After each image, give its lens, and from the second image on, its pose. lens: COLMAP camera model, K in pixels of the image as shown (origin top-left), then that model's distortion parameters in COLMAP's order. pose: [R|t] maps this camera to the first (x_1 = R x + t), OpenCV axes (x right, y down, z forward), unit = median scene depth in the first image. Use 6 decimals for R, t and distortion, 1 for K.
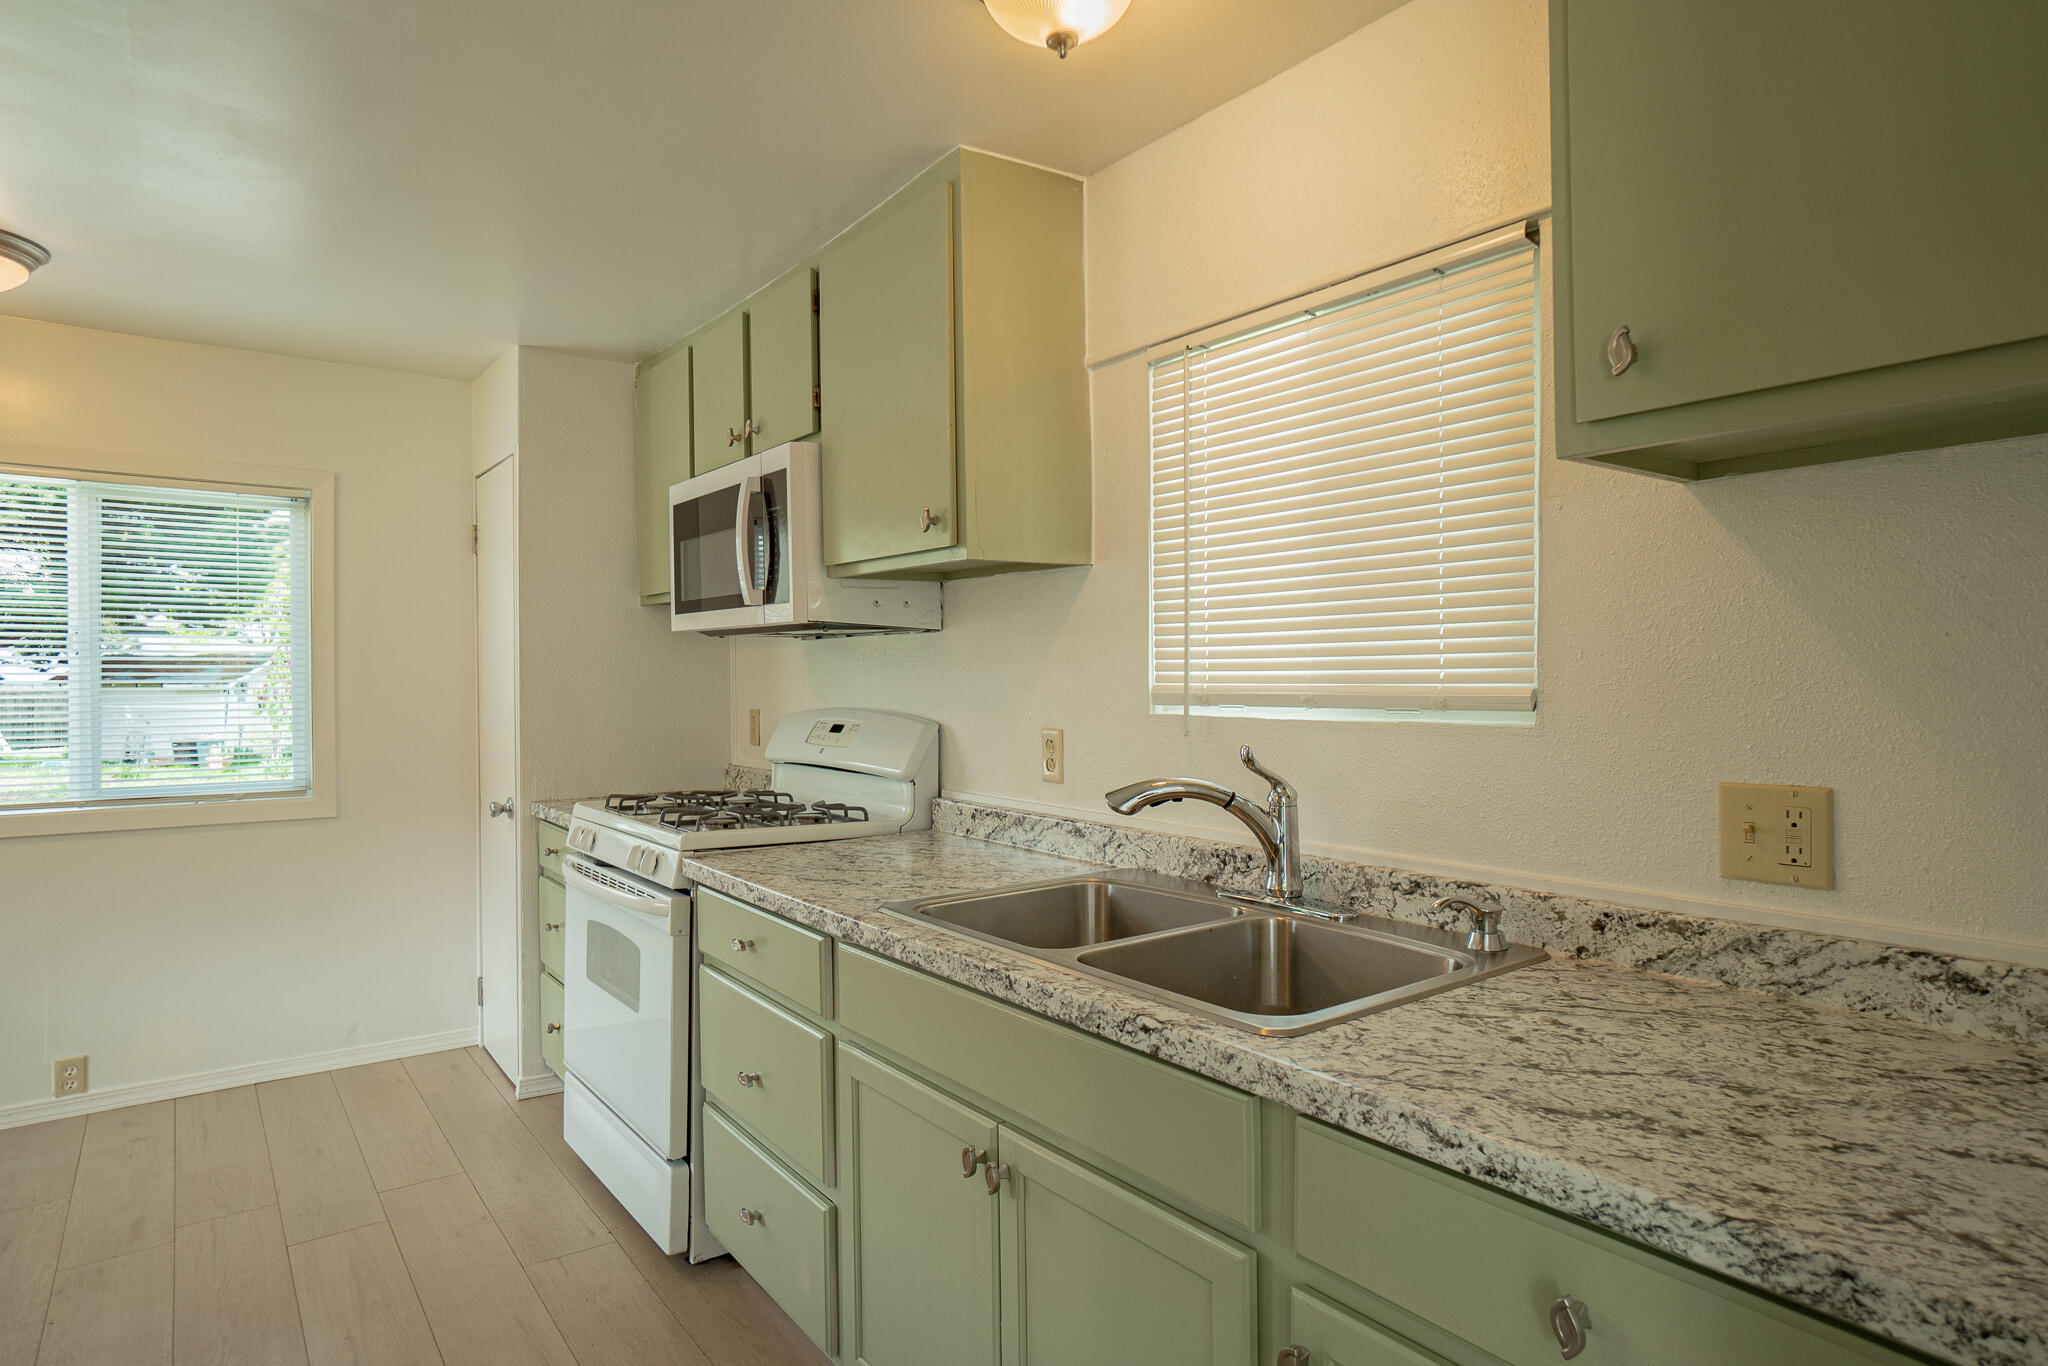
lens RADIAL K [[1140.0, 0, 1026.5], [0, 1140.0, 673.2], [0, 0, 1]] dist [-0.004751, -0.000684]
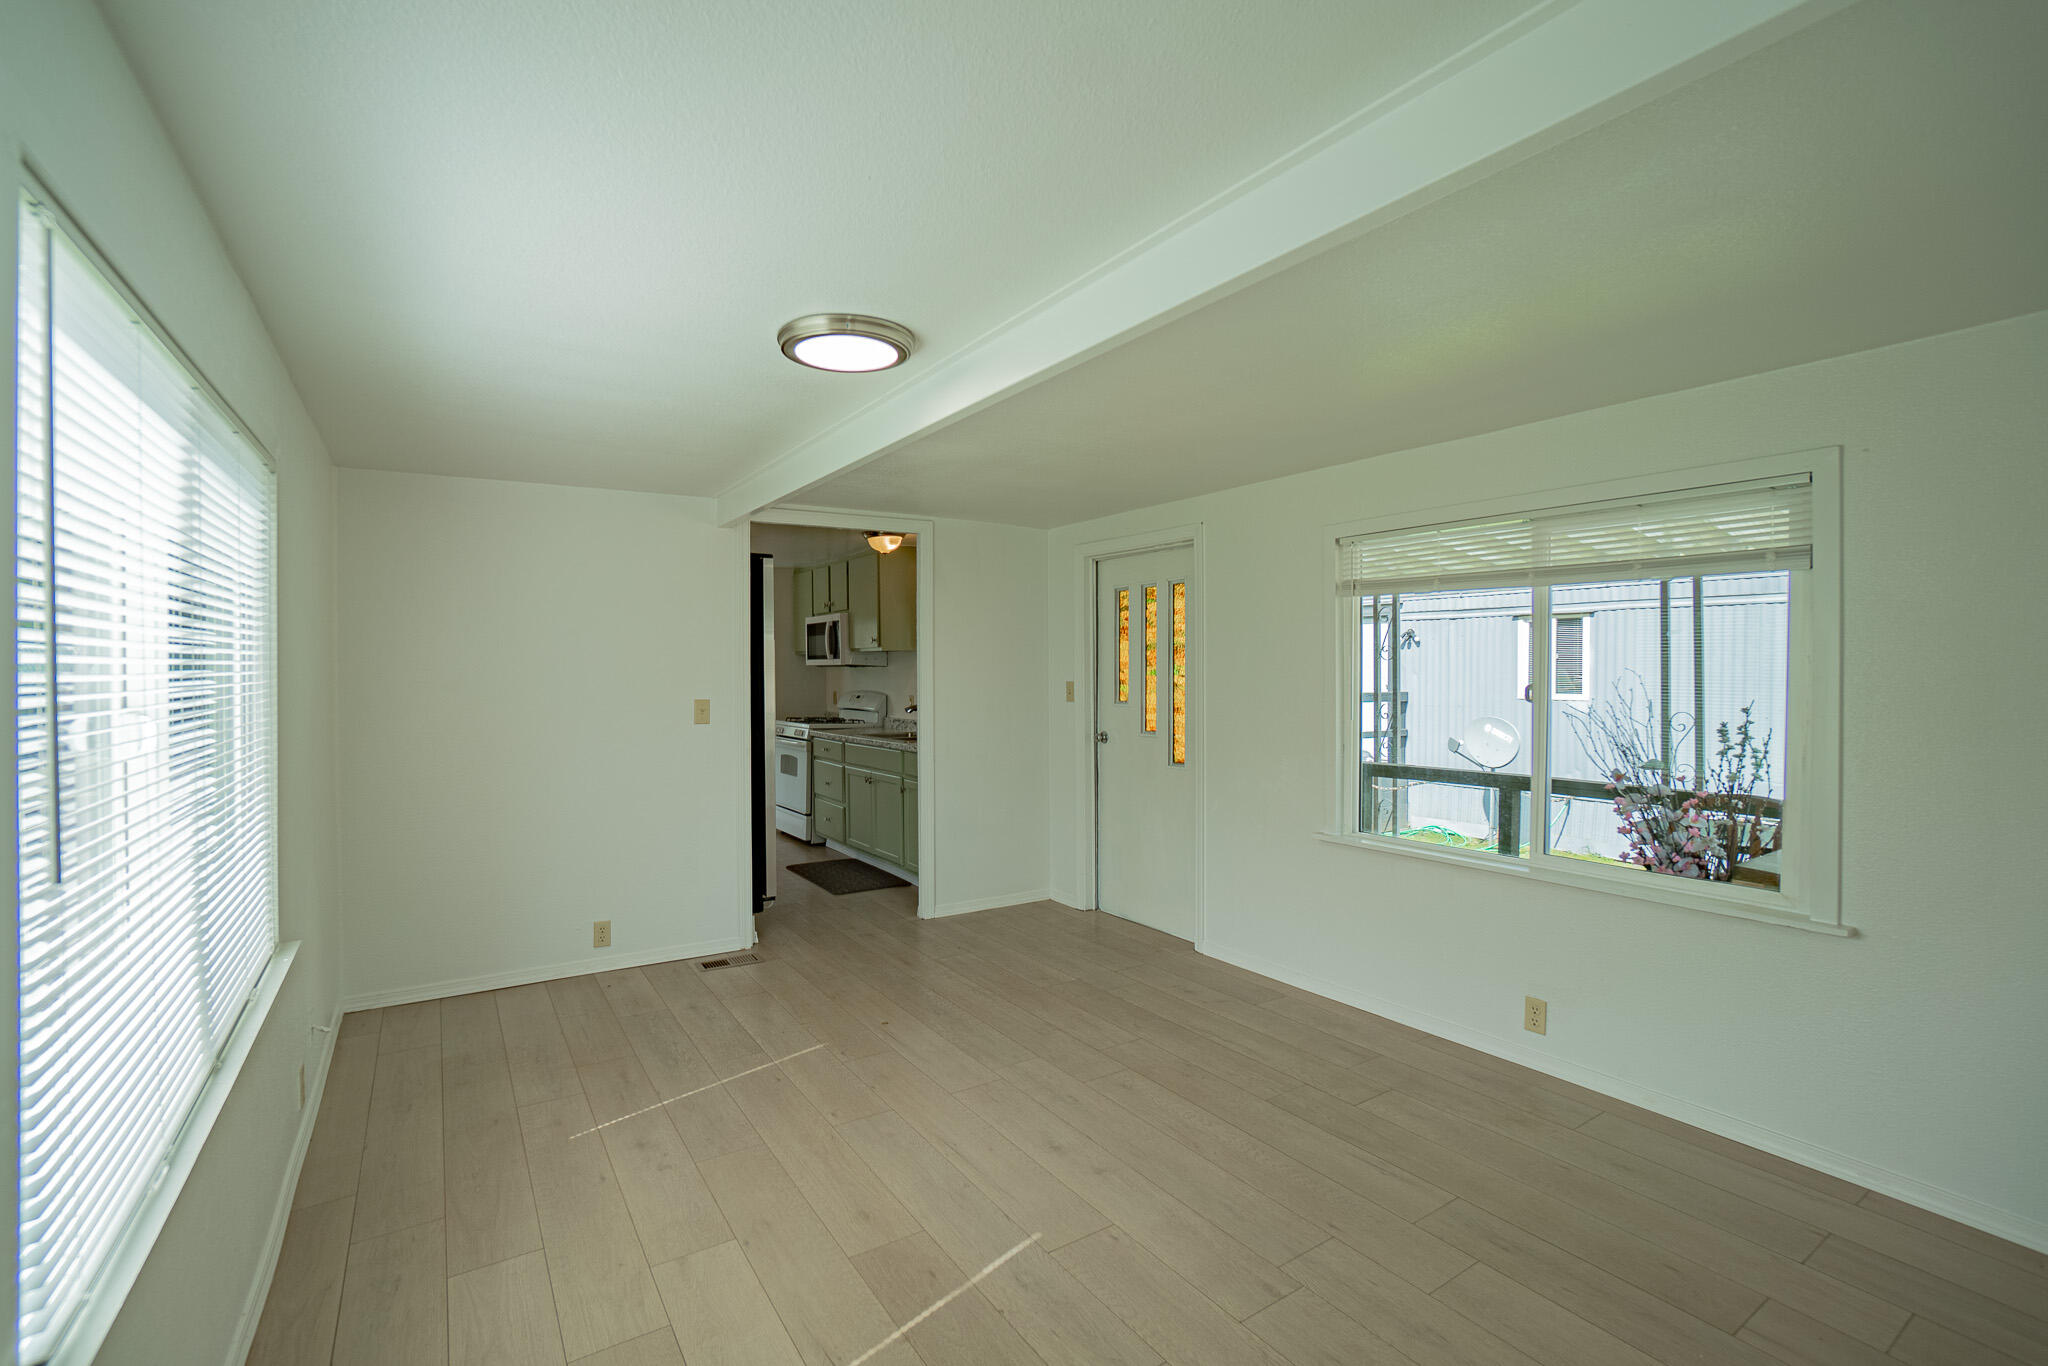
lens RADIAL K [[930.5, 0, 1021.5], [0, 930.5, 683.9], [0, 0, 1]] dist [0.003346, 0.001092]
pose [[0.997481, 0.001081, -0.070930, 0.497693], [-0.000717, 0.999987, 0.005145, -0.001696], [0.070934, -0.005082, 0.997468, -1.632934]]
